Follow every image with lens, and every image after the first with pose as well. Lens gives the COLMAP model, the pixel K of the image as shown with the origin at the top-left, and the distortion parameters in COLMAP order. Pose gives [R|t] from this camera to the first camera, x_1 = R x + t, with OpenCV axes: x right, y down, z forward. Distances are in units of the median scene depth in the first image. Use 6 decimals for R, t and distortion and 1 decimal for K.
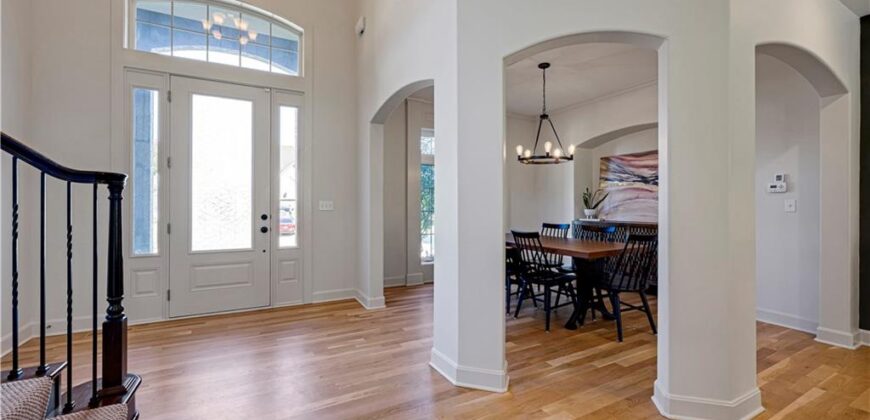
lens RADIAL K [[347.1, 0, 431.2], [0, 347.1, 203.0], [0, 0, 1]] dist [0.000884, -0.000036]
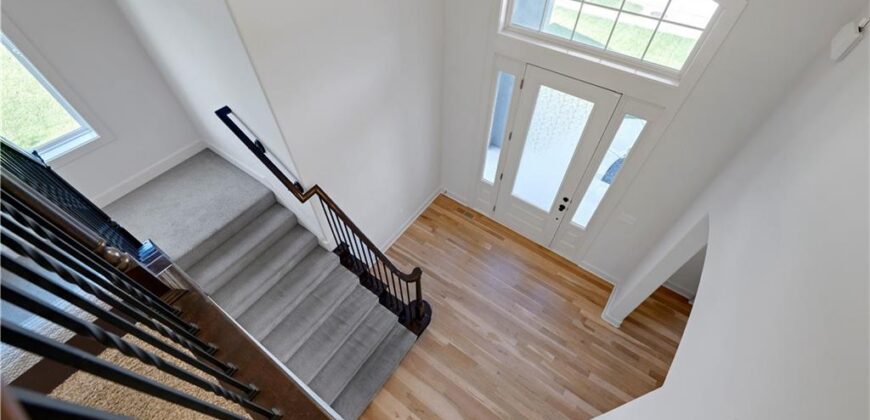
lens RADIAL K [[346.4, 0, 435.0], [0, 346.4, 210.0], [0, 0, 1]] dist [0.002058, 0.000282]
pose [[0.452488, 0.692046, -0.562430, -0.039168], [-0.002014, 0.631480, 0.775389, -0.866057], [0.891768, -0.349722, 0.287131, 0.350436]]
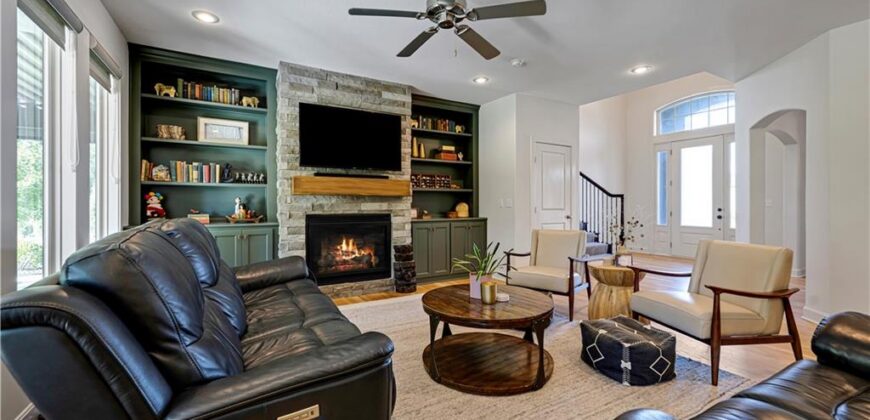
lens RADIAL K [[347.1, 0, 431.2], [0, 347.1, 203.0], [0, 0, 1]] dist [0.000884, -0.000036]
pose [[0.030014, -0.000096, -0.999549, 1.350969], [0.008967, 0.999960, 0.000173, -0.007483], [0.999509, -0.008968, 0.030013, -0.550463]]
